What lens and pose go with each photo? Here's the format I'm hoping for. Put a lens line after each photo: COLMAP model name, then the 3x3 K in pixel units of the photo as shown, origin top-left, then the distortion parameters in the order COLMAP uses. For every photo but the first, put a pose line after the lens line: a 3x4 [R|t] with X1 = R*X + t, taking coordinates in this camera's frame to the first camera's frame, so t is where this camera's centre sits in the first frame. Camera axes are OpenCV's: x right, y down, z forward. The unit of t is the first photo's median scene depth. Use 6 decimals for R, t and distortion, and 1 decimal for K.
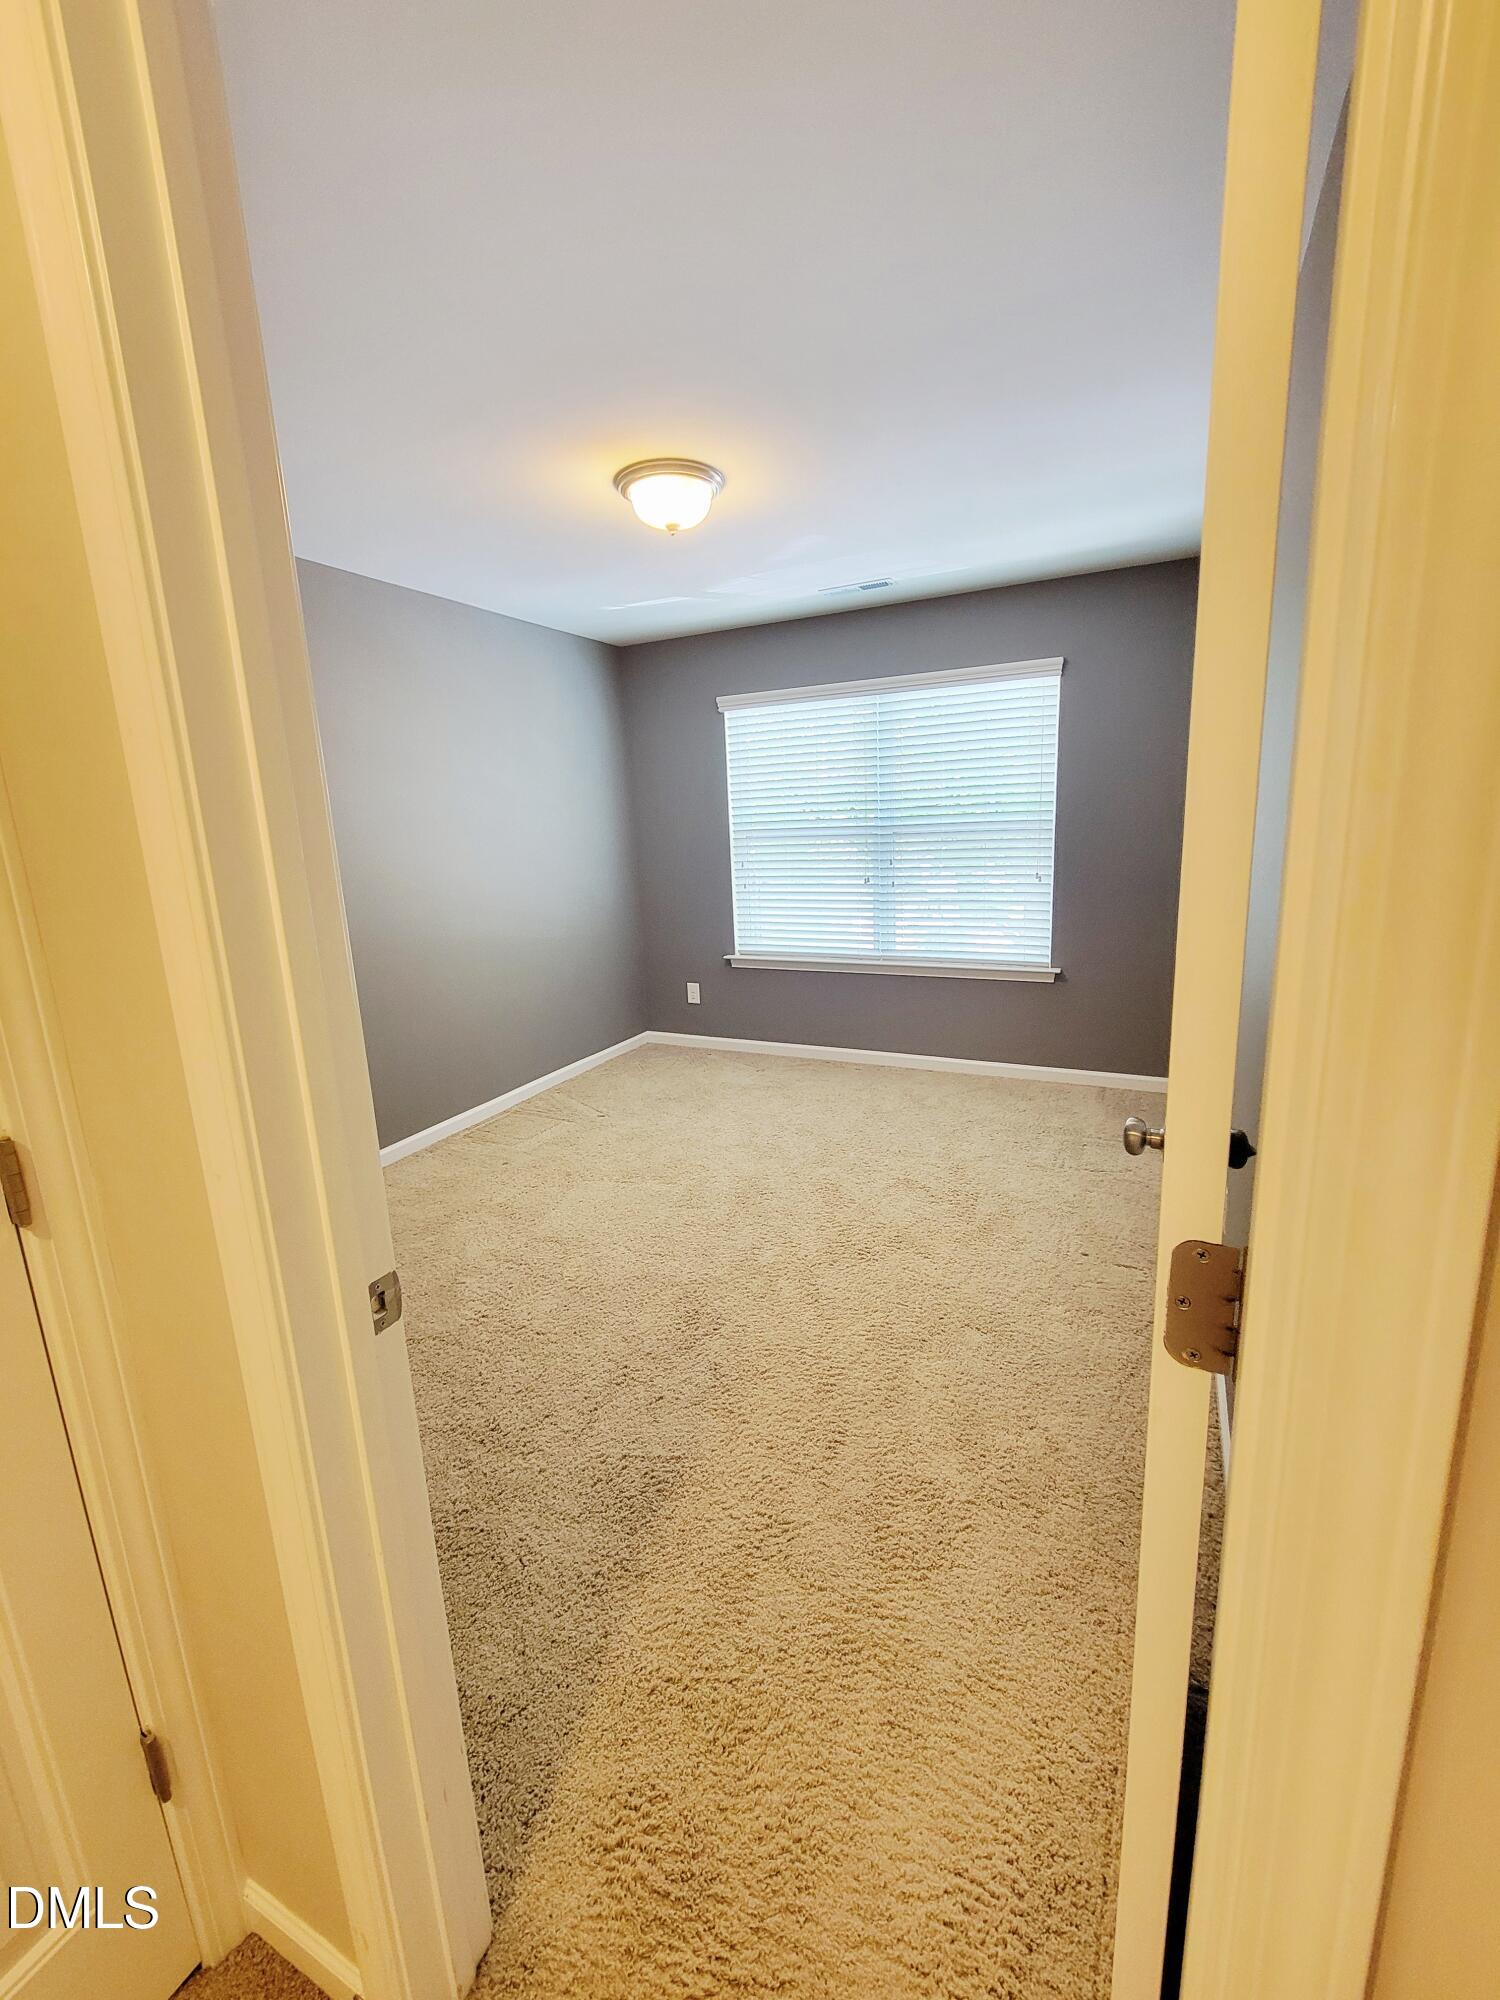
lens RADIAL K [[819.4, 0, 736.5], [0, 819.4, 998.5], [0, 0, 1]] dist [0.002813, 0.000286]
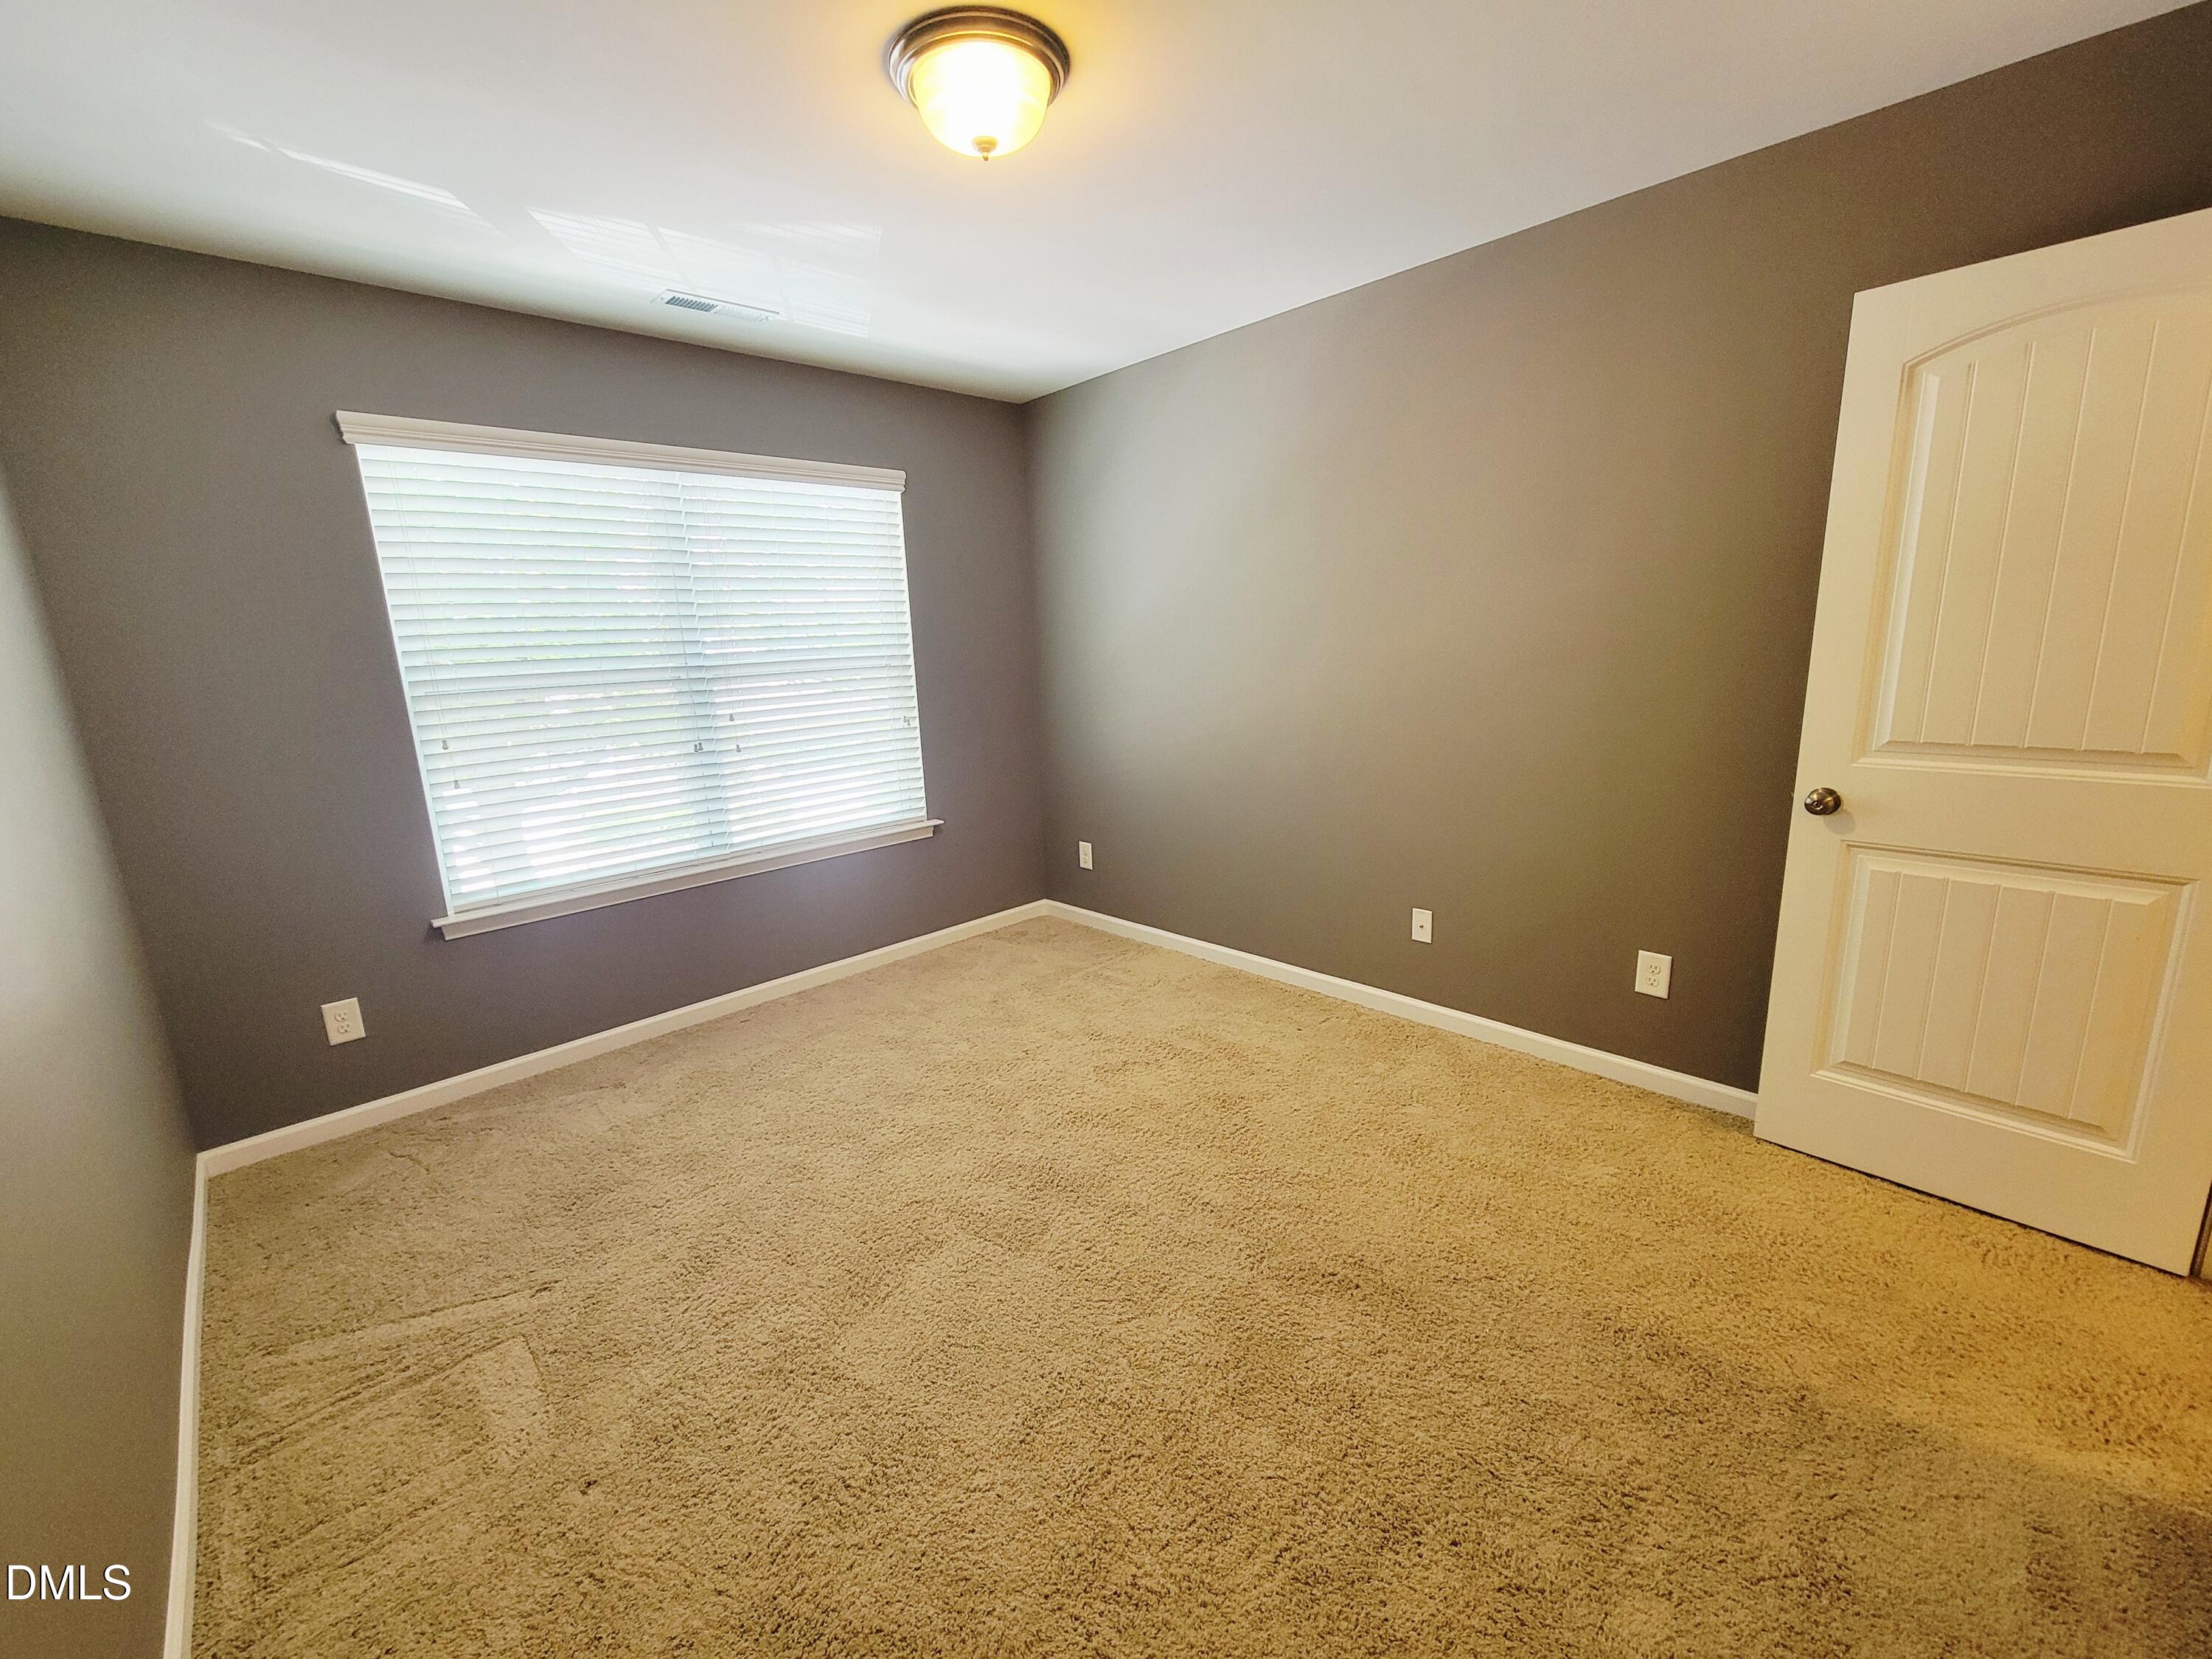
lens RADIAL K [[906.2, 0, 1117.3], [0, 906.2, 831.4], [0, 0, 1]] dist [0.002813, 0.000286]
pose [[0.324850, -0.172212, 0.929955, -0.470518], [0.229598, 0.968228, 0.099096, -0.077416], [-0.917473, 0.181324, 0.354068, 0.470991]]
